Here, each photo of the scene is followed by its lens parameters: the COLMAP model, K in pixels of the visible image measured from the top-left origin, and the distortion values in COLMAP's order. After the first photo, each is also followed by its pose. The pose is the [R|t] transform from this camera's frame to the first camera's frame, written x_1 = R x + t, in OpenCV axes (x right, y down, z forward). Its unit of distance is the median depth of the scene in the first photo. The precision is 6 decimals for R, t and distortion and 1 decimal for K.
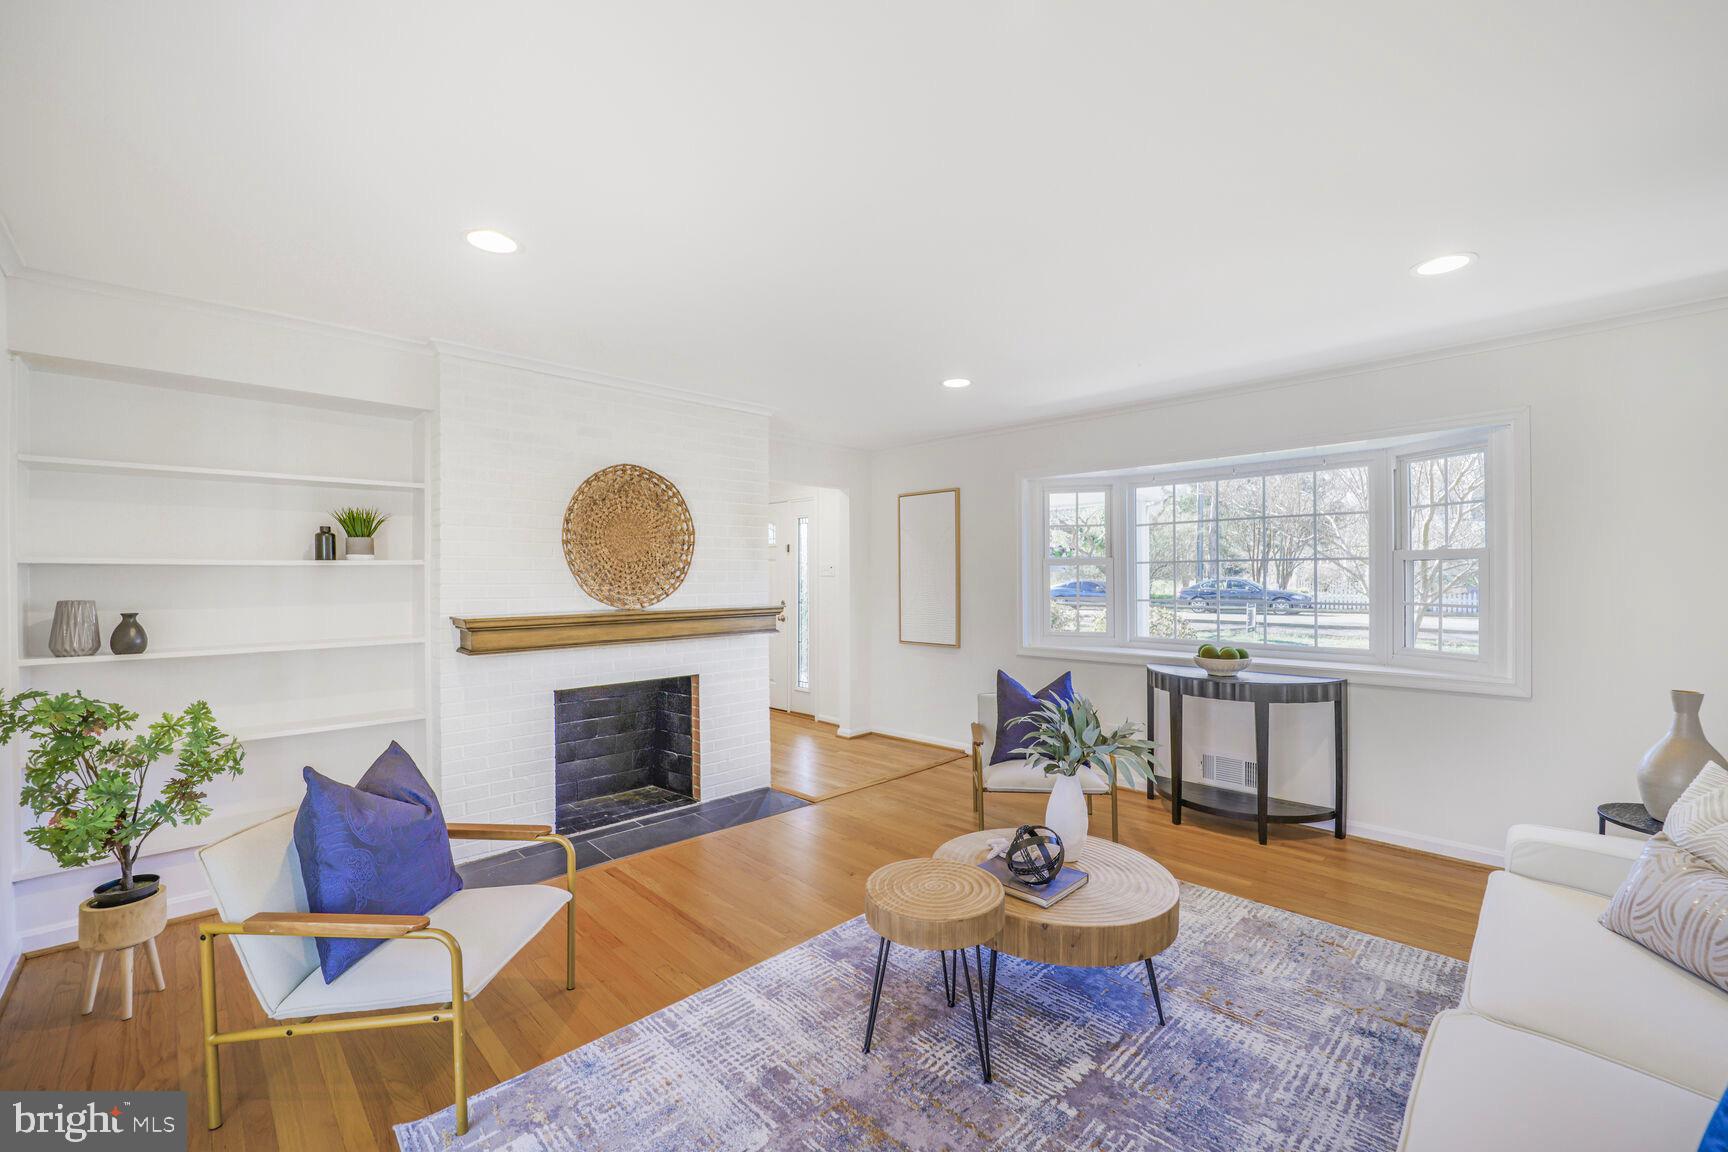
lens RADIAL K [[703.3, 0, 873.6], [0, 703.3, 569.5], [0, 0, 1]] dist [-0.016919, -0.000604]
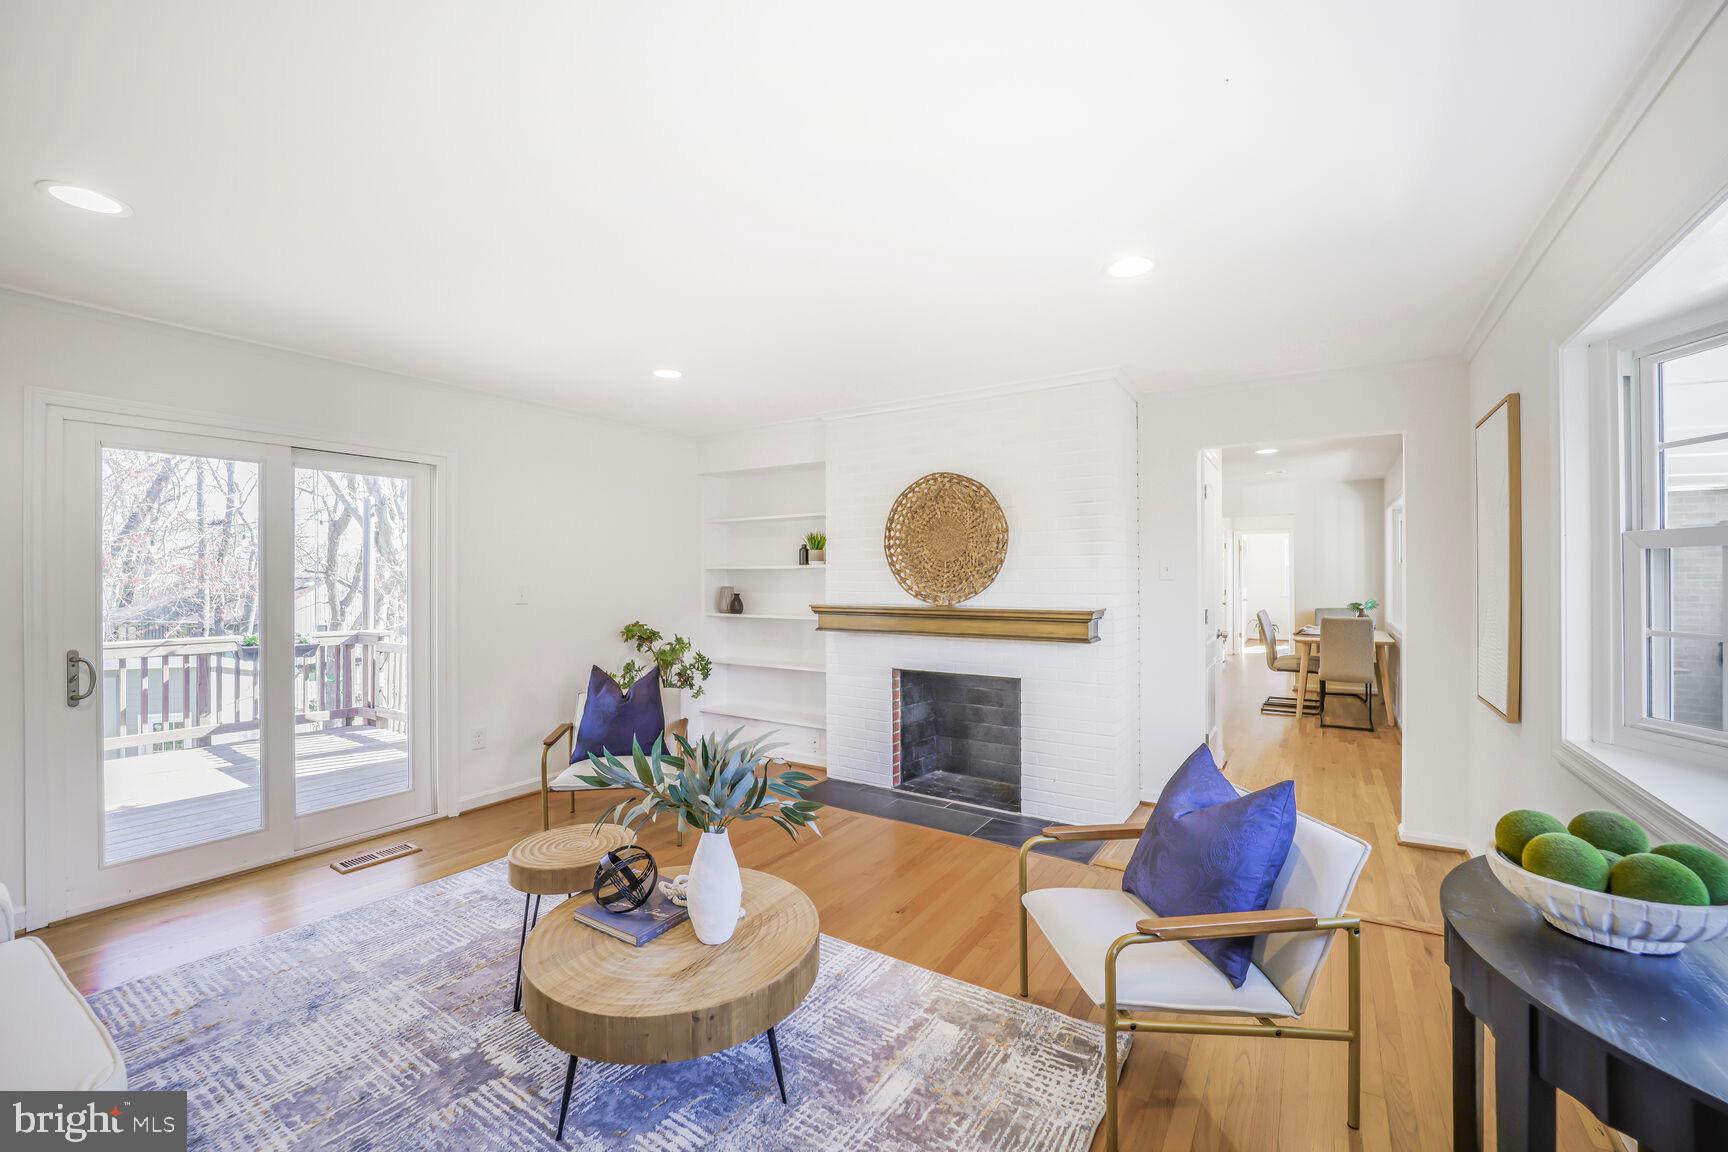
lens RADIAL K [[703.3, 0, 872.6], [0, 703.3, 580.0], [0, 0, 1]] dist [-0.016919, -0.000604]
pose [[0.220548, -0.000424, -0.975376, 0.701083], [0.001776, 0.999998, -0.000033, 0.017411], [0.975374, -0.001725, 0.220549, 0.659540]]
